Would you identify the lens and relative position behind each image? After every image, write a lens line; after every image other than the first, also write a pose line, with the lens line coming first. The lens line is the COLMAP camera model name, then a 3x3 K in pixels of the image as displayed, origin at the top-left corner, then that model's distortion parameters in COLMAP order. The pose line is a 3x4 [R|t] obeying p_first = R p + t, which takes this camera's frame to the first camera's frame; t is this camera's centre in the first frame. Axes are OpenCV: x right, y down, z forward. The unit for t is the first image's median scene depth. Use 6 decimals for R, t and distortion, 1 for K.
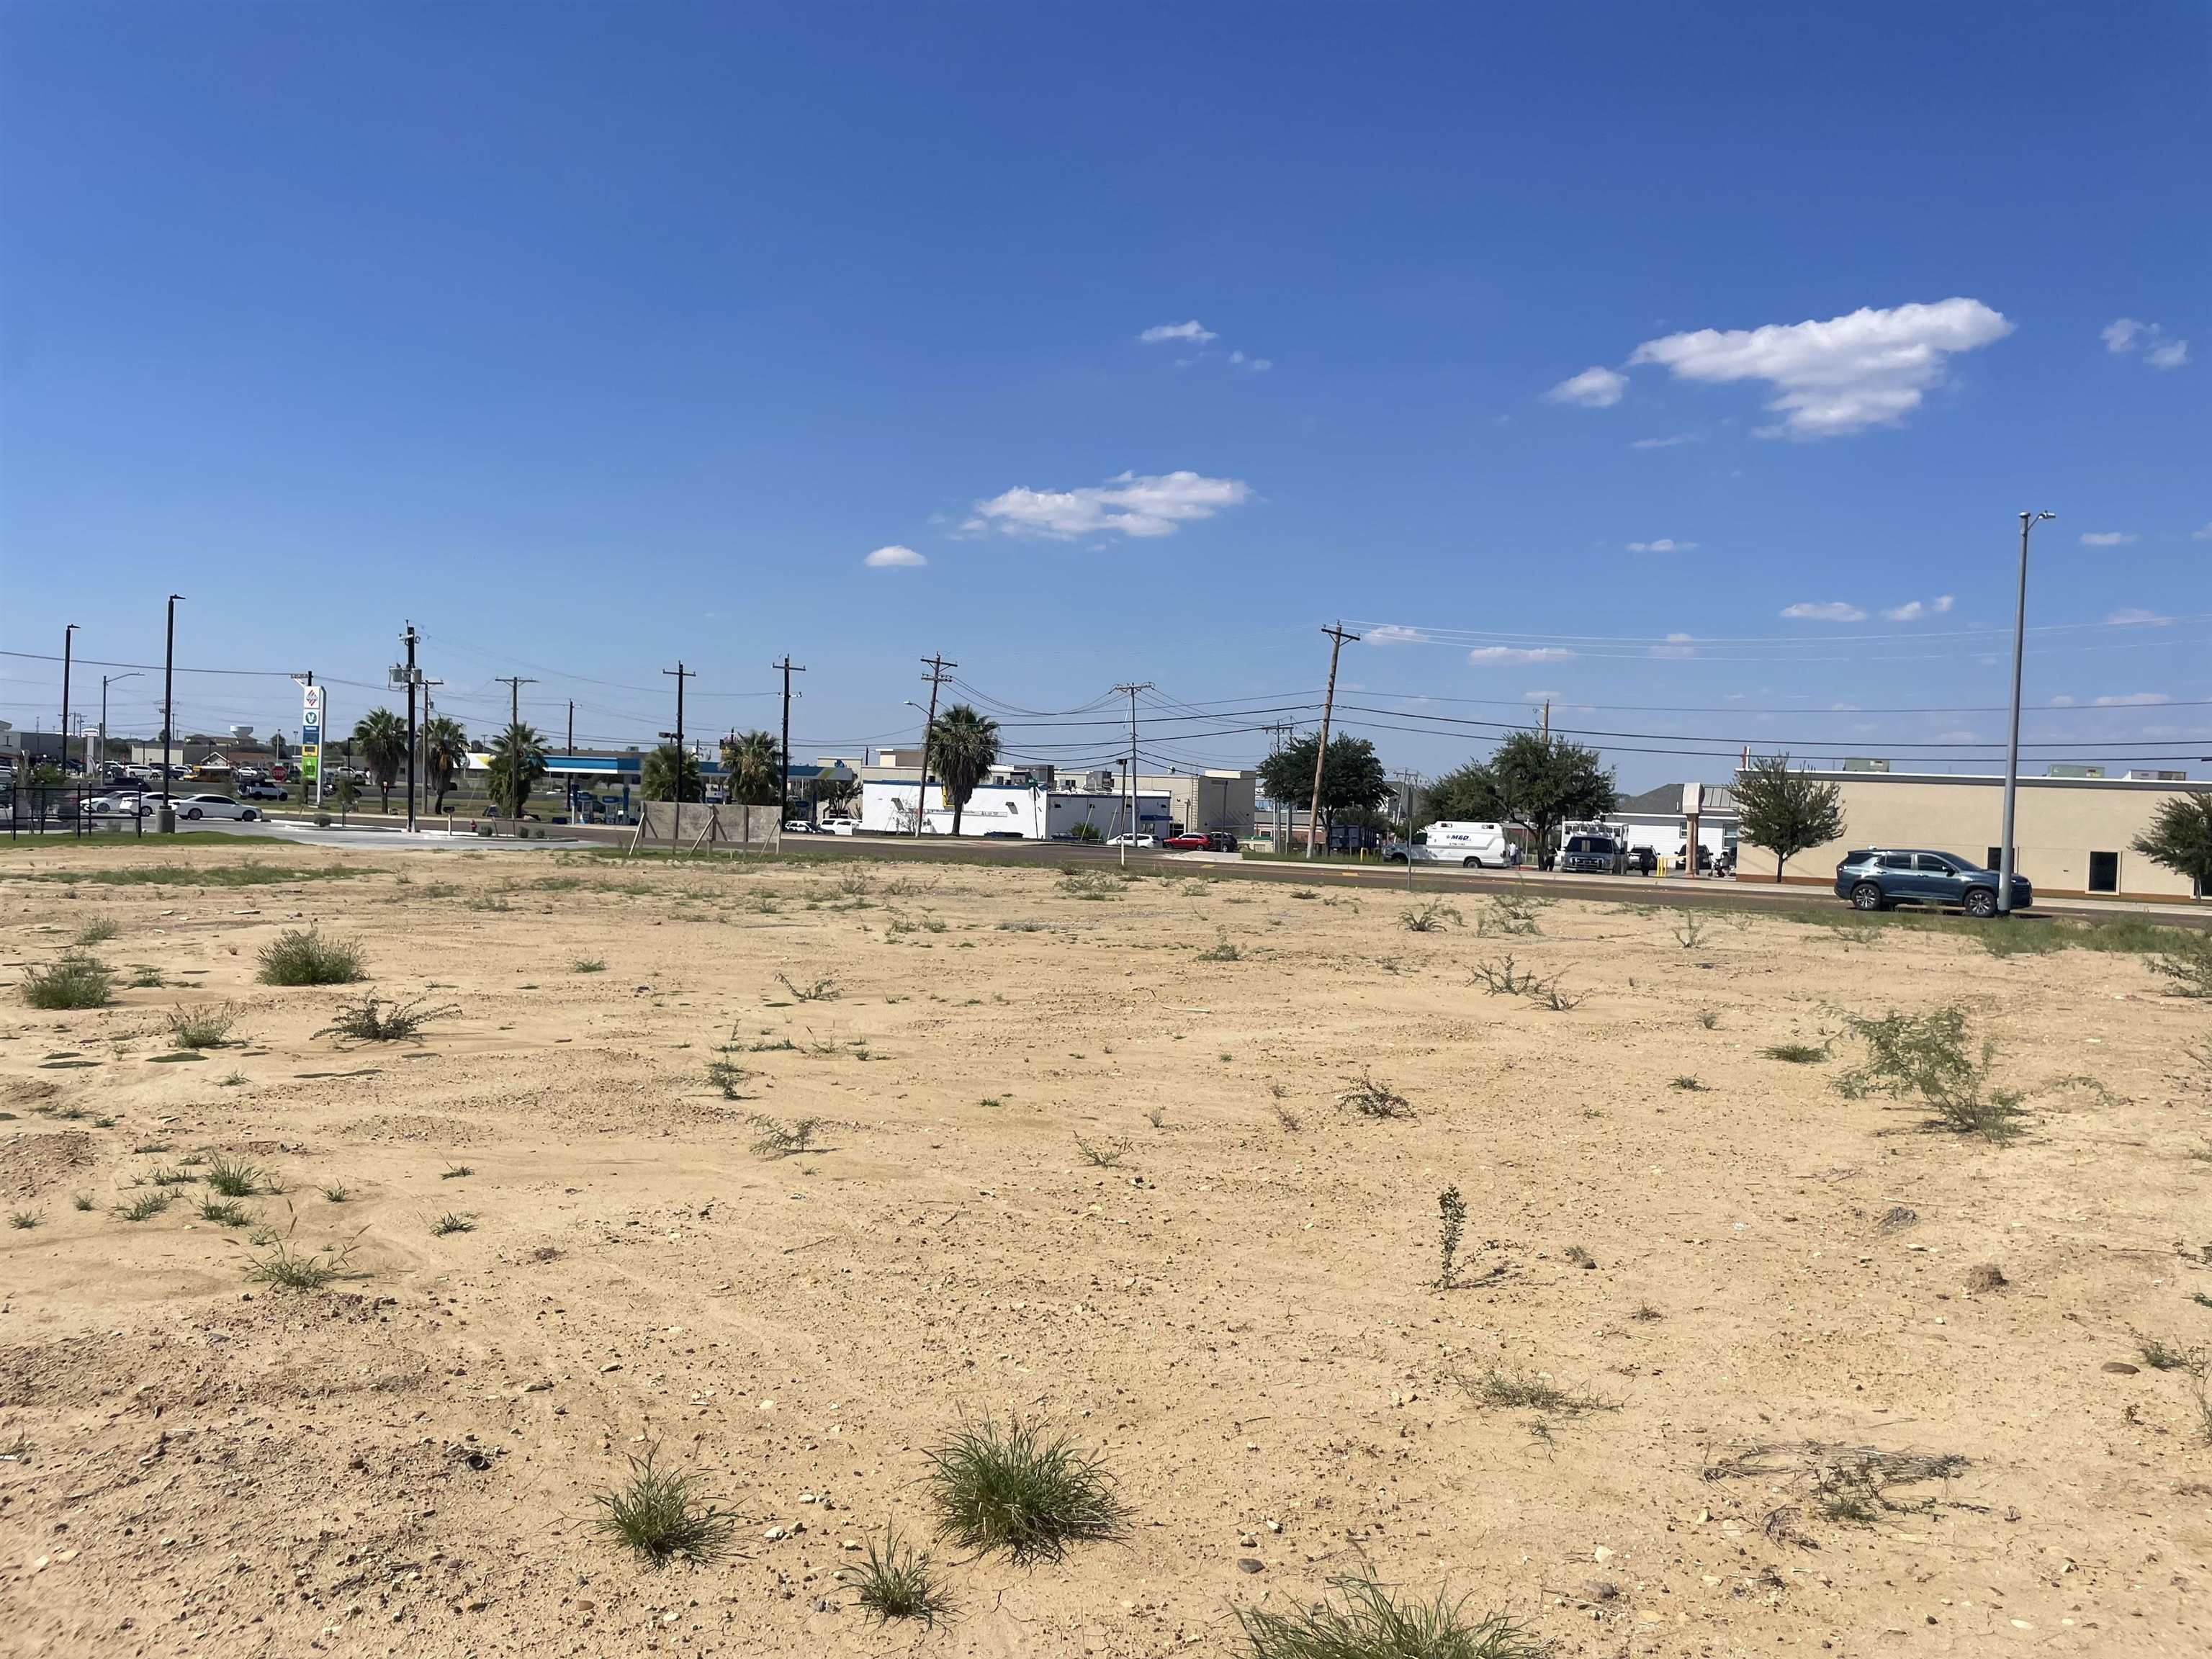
lens RADIAL K [[1699.0, 0, 1109.3], [0, 1699.0, 820.6], [0, 0, 1]] dist [0.068505, -0.077117]
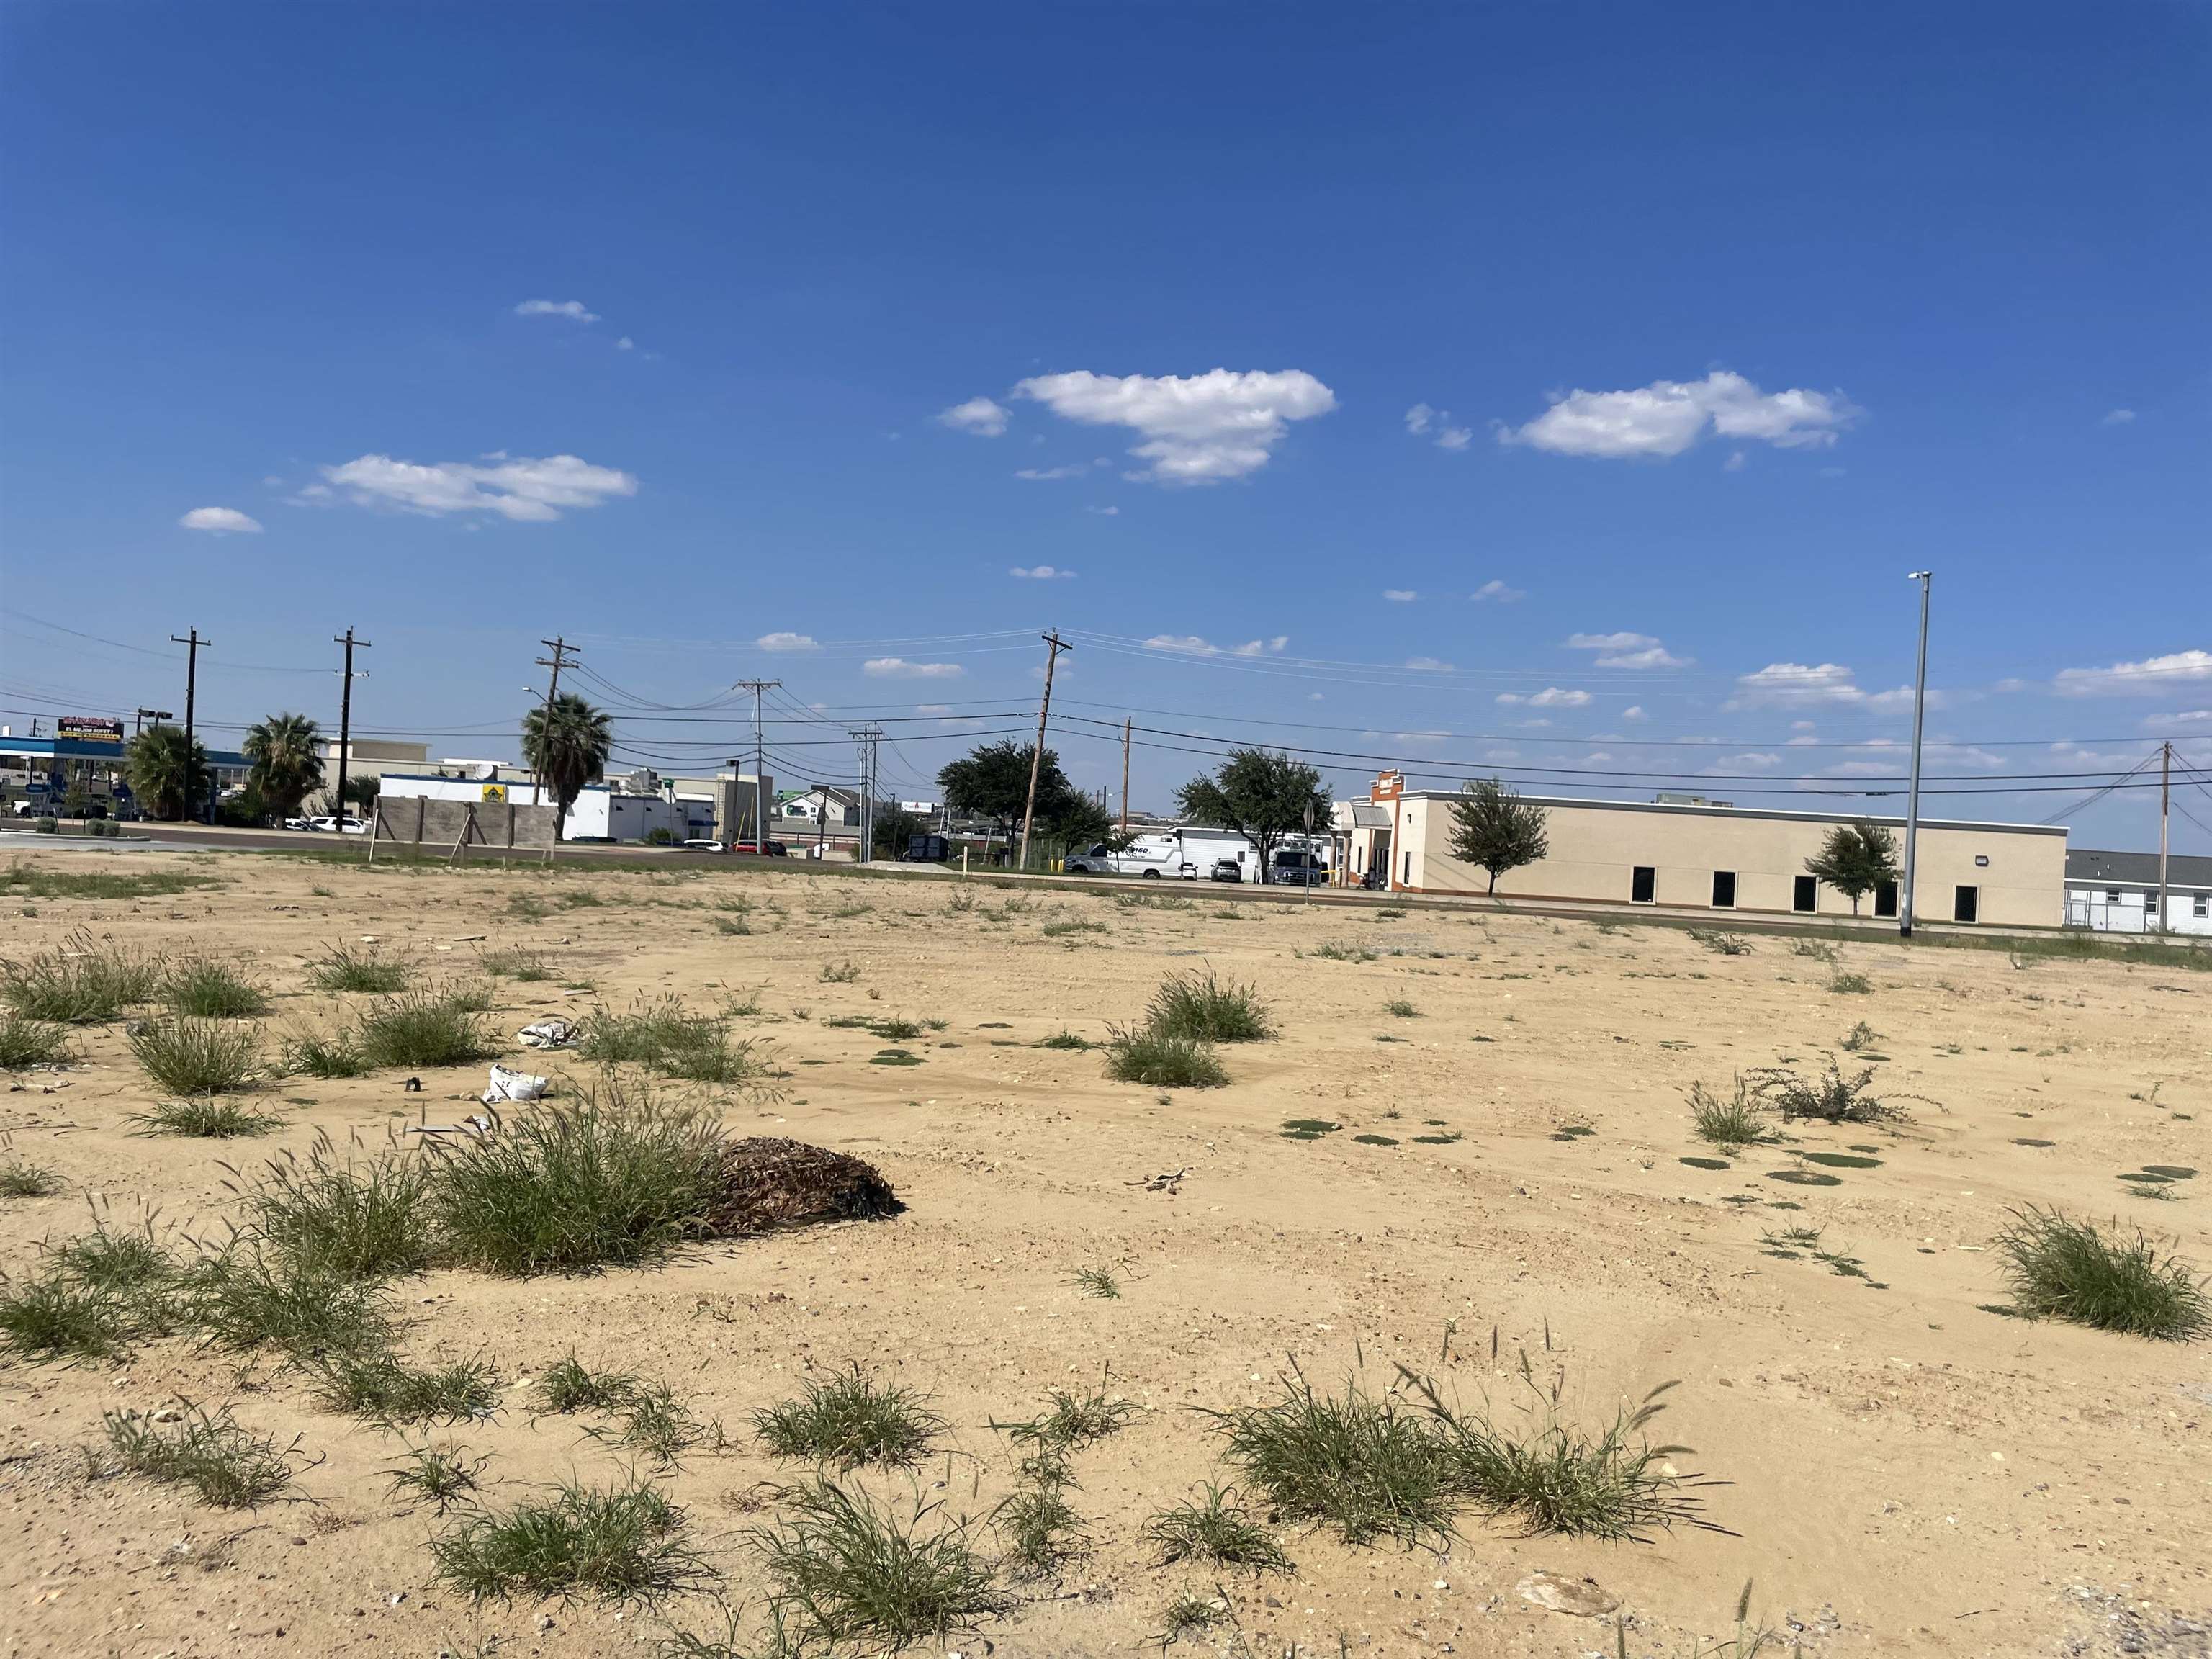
lens RADIAL K [[1699.0, 0, 1099.0], [0, 1699.0, 822.6], [0, 0, 1]] dist [0.068505, -0.077117]
pose [[0.937363, 0.020186, 0.347770, -0.189862], [-0.019080, 0.999796, -0.006604, 0.000539], [-0.347832, -0.000445, 0.937557, 0.077944]]
